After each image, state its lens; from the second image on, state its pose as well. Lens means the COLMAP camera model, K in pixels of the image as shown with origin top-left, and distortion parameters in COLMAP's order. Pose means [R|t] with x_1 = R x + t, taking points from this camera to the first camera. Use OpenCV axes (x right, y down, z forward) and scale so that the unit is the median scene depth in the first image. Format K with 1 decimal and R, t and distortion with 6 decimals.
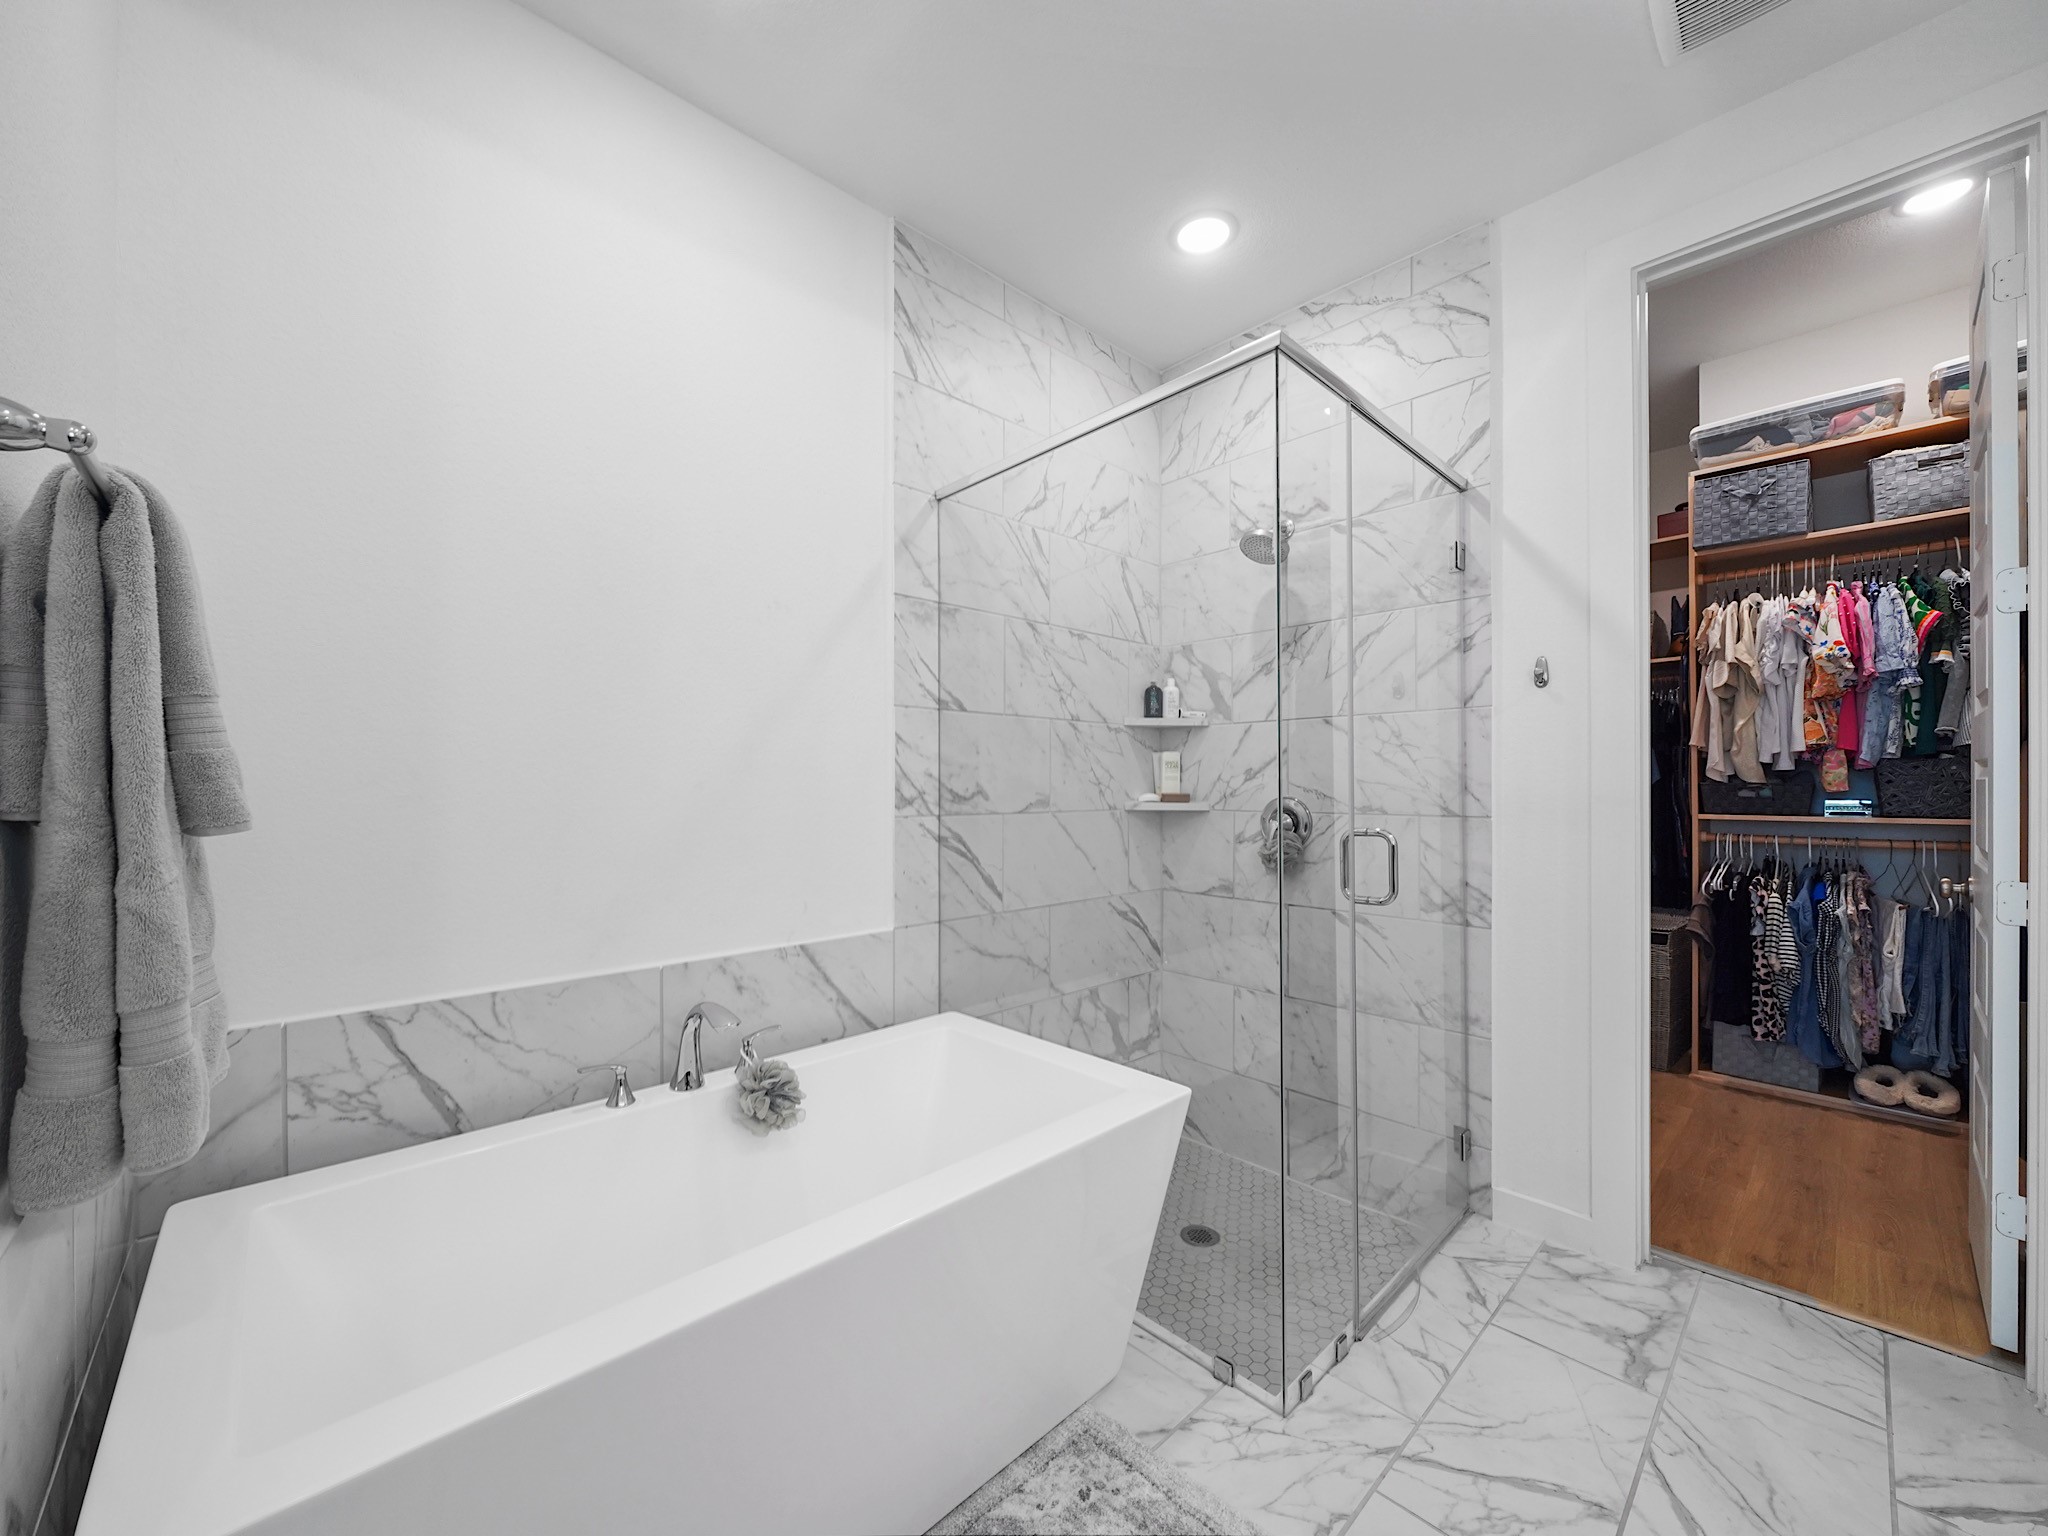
lens RADIAL K [[789.7, 0, 1018.3], [0, 789.7, 789.9], [0, 0, 1]] dist [-0.004237, -0.000490]
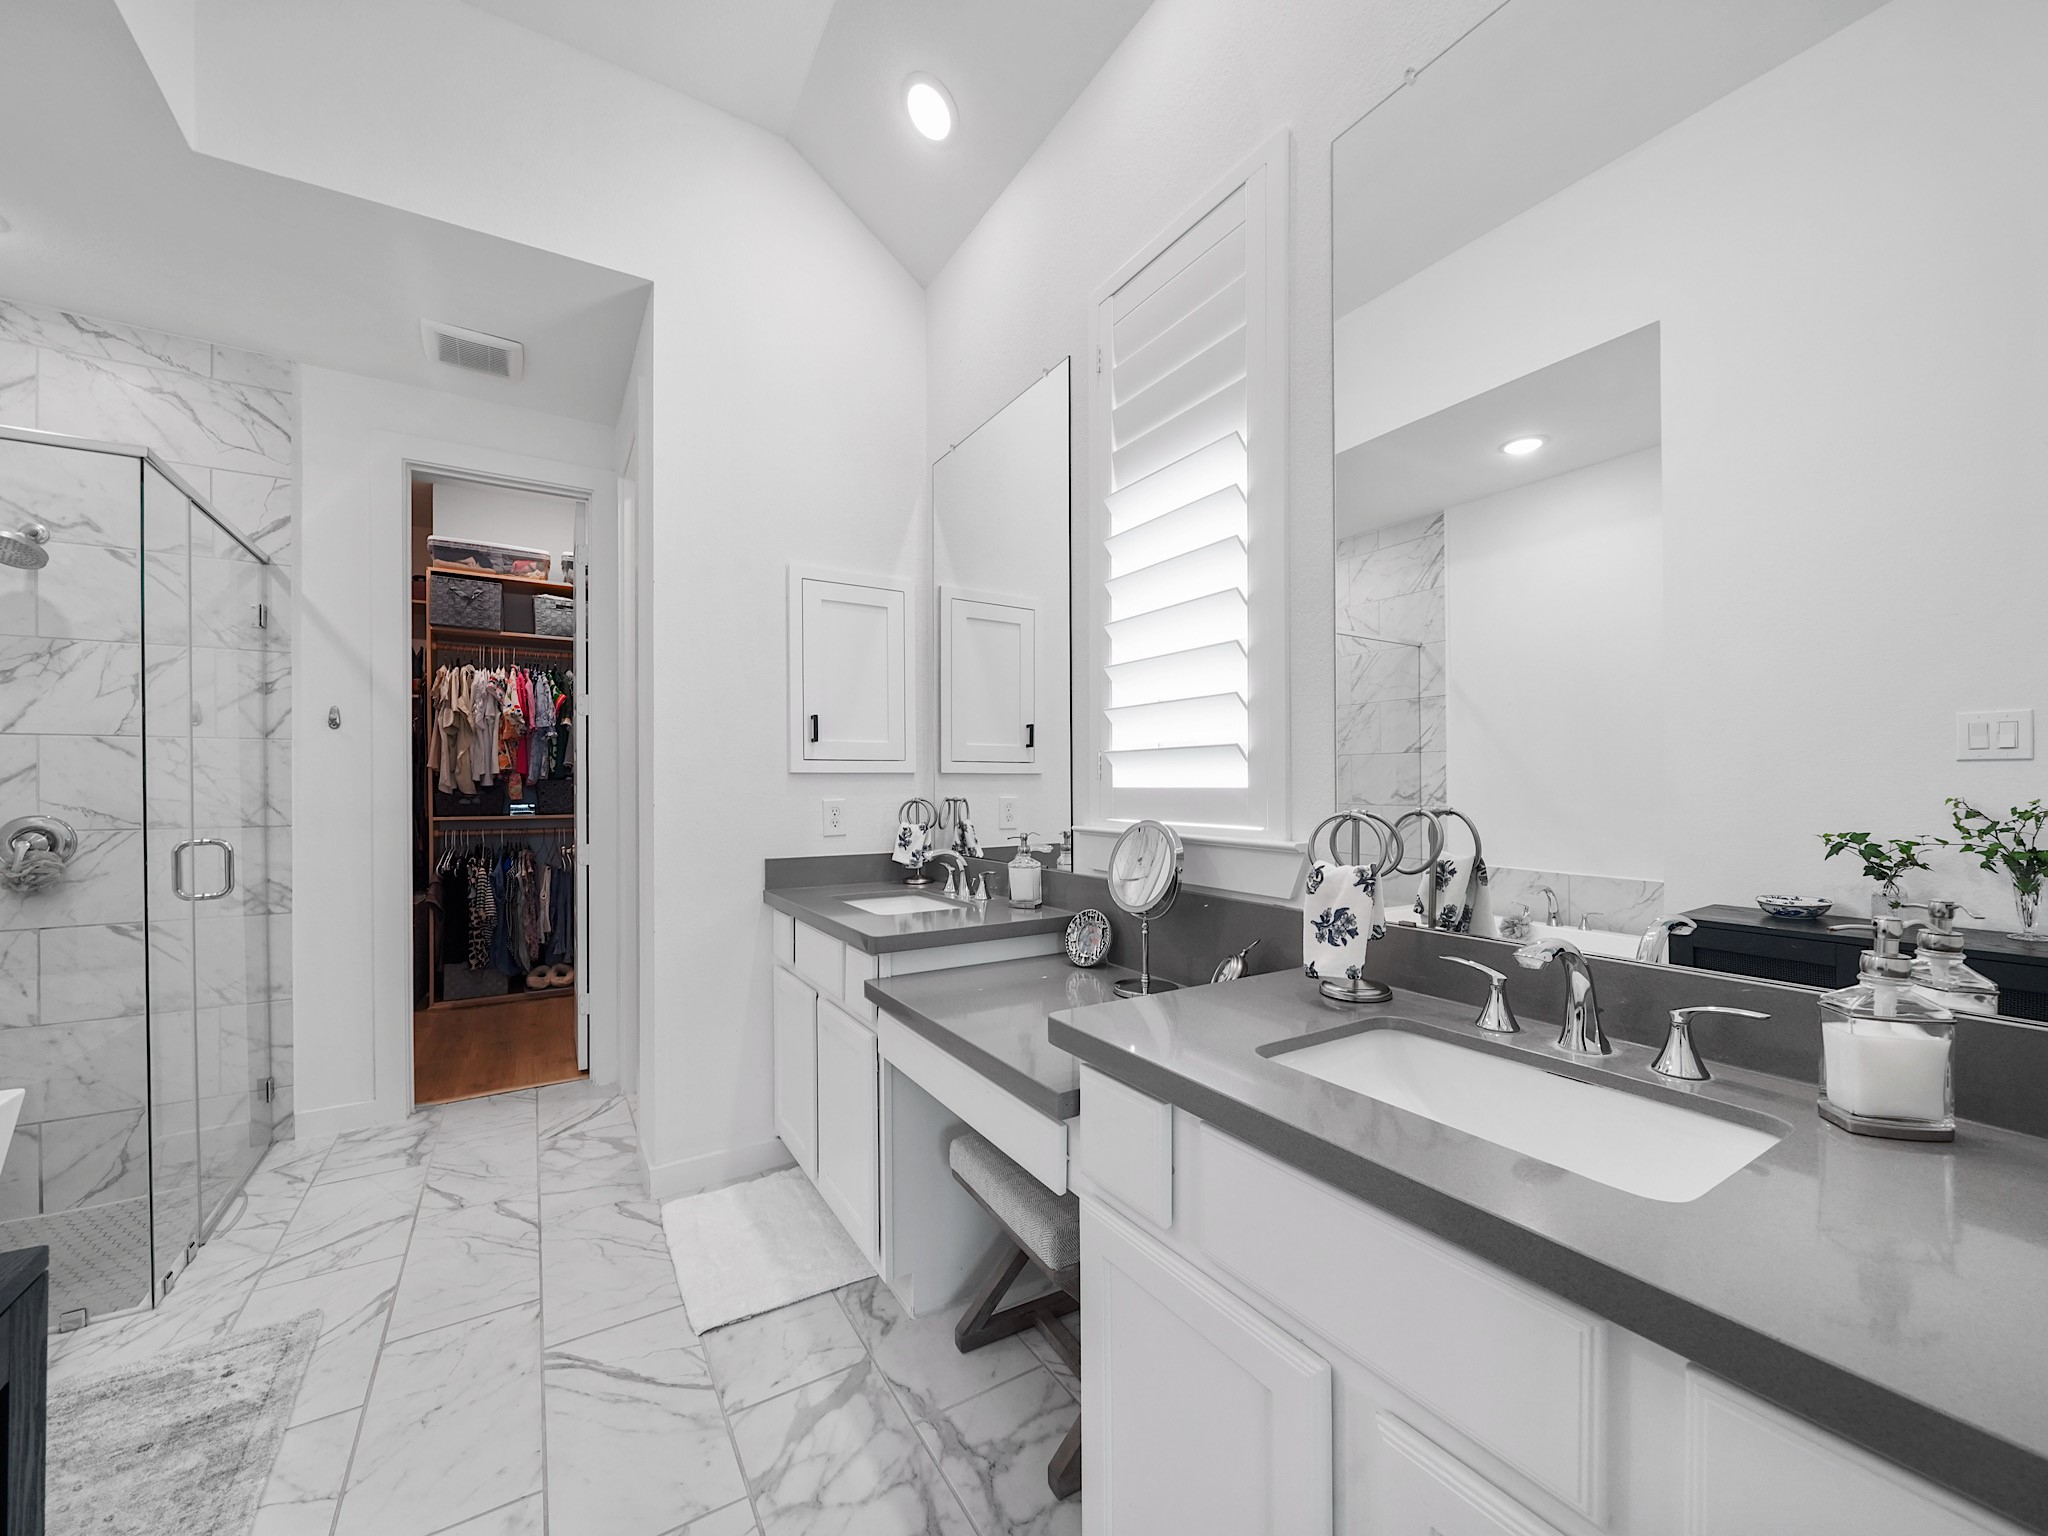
lens RADIAL K [[789.7, 0, 1018.4], [0, 789.7, 783.2], [0, 0, 1]] dist [-0.004237, -0.000490]
pose [[0.201110, 0.004446, 0.979559, -0.397903], [0.006164, 0.999964, -0.005804, -0.019656], [-0.979549, 0.007206, 0.201076, -0.397816]]
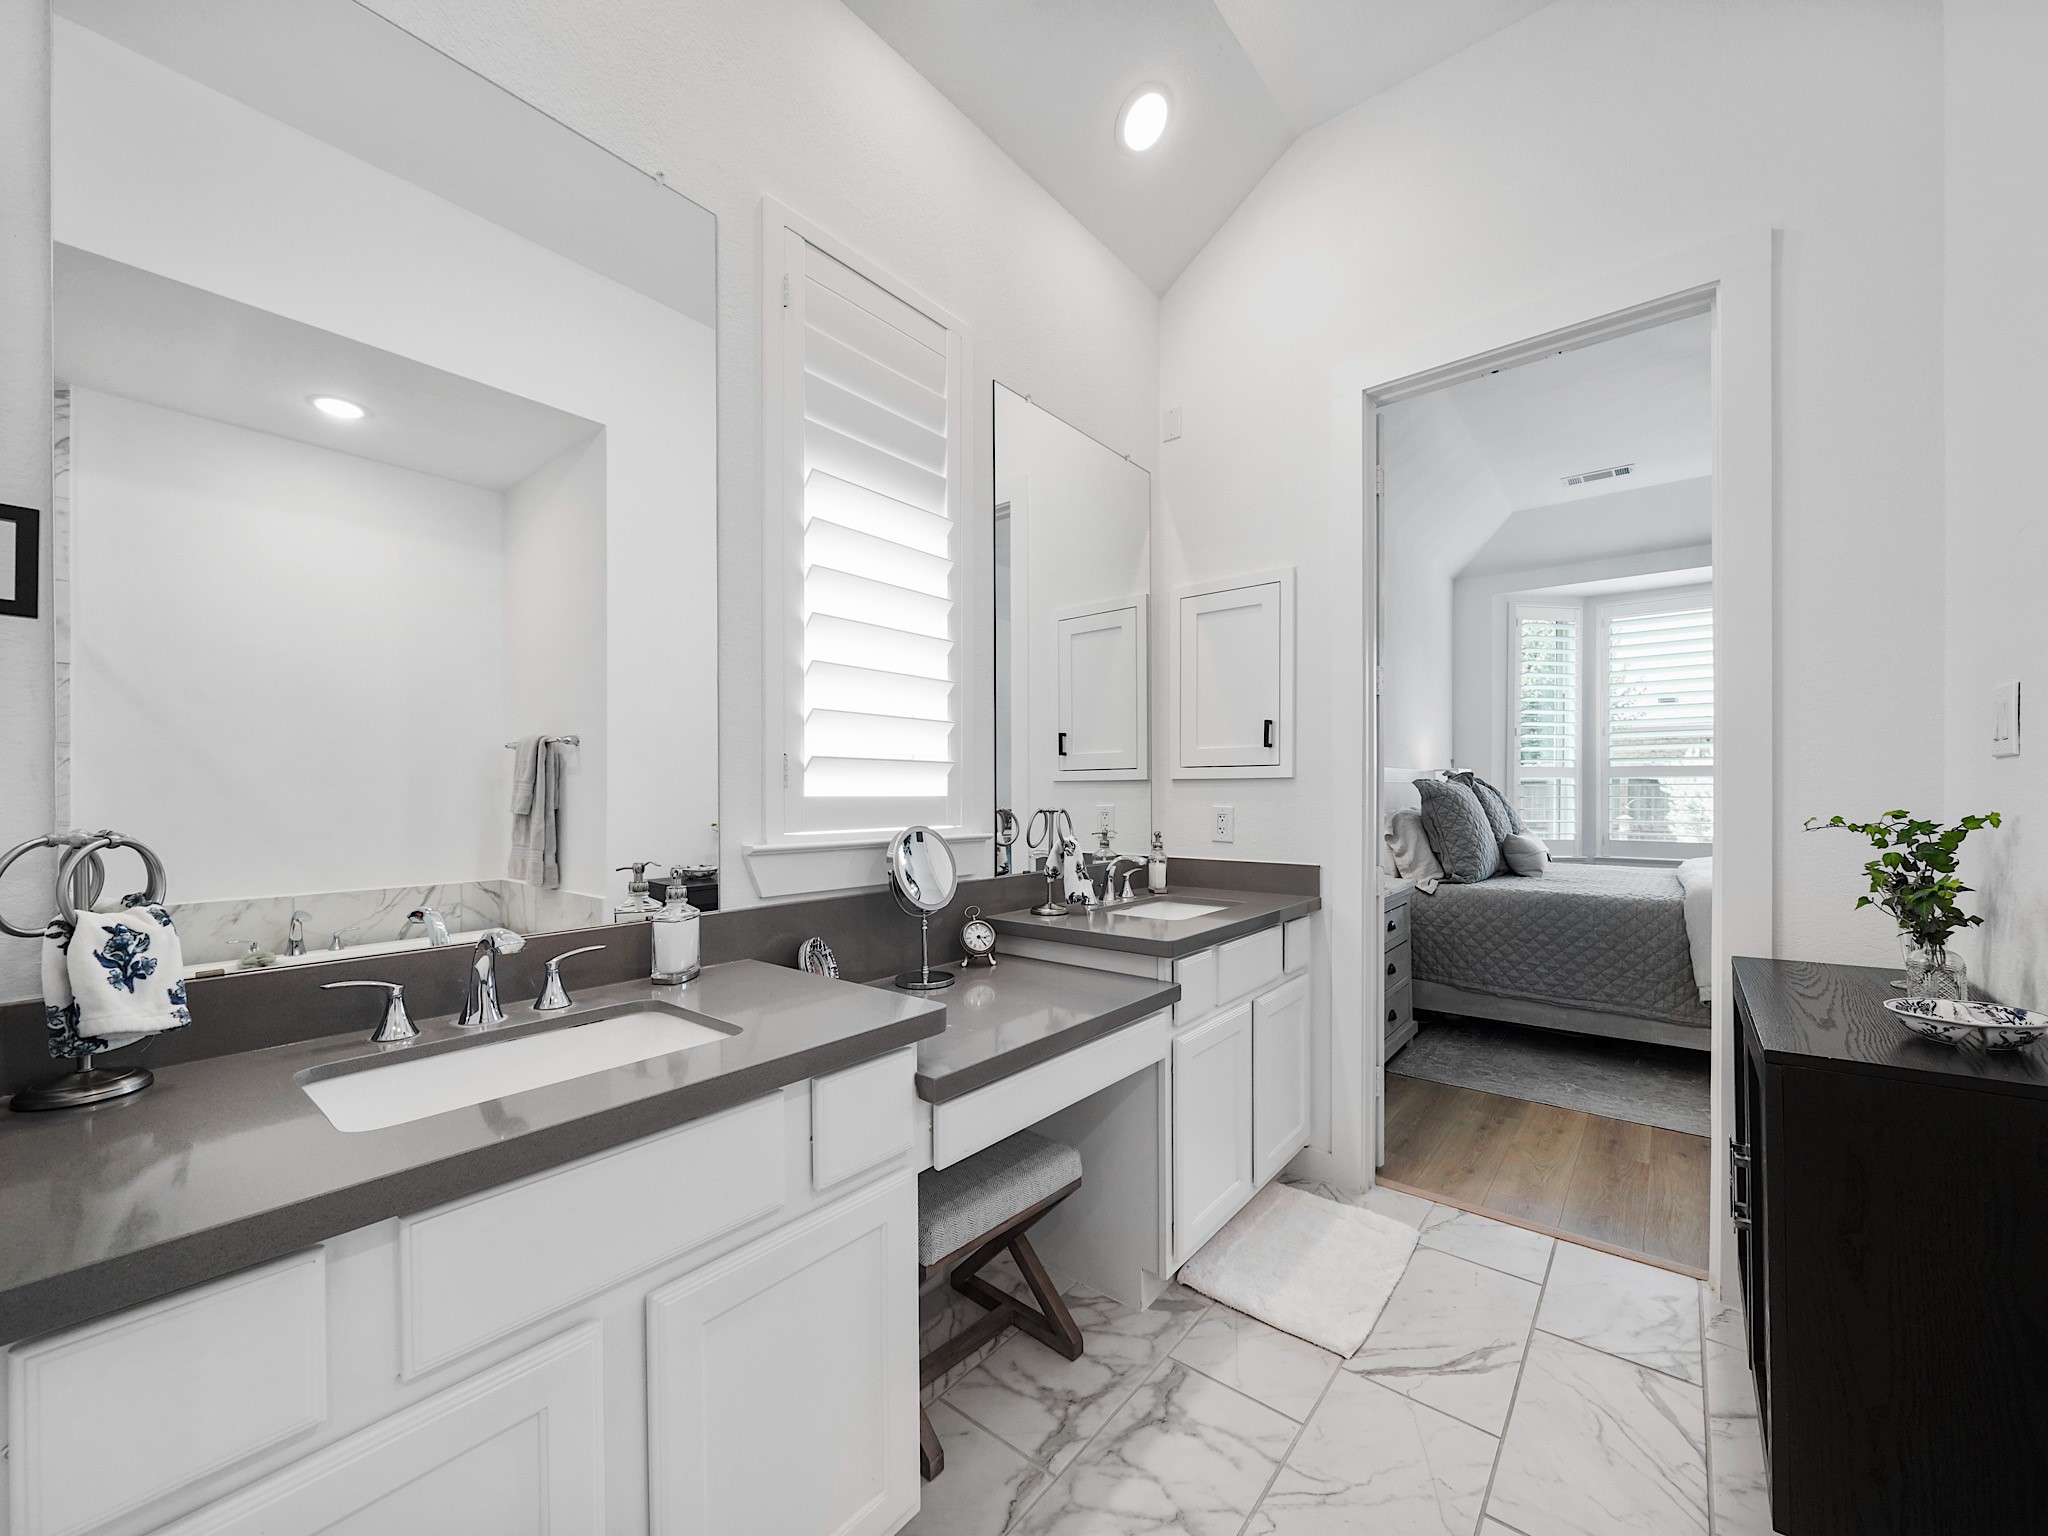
lens RADIAL K [[789.7, 0, 1029.8], [0, 789.7, 788.1], [0, 0, 1]] dist [-0.004237, -0.000490]
pose [[-0.991751, 0.007172, -0.127976, 1.490011], [0.007201, 0.999974, 0.000242, -0.036061], [0.127974, -0.000682, -0.991777, 1.761598]]
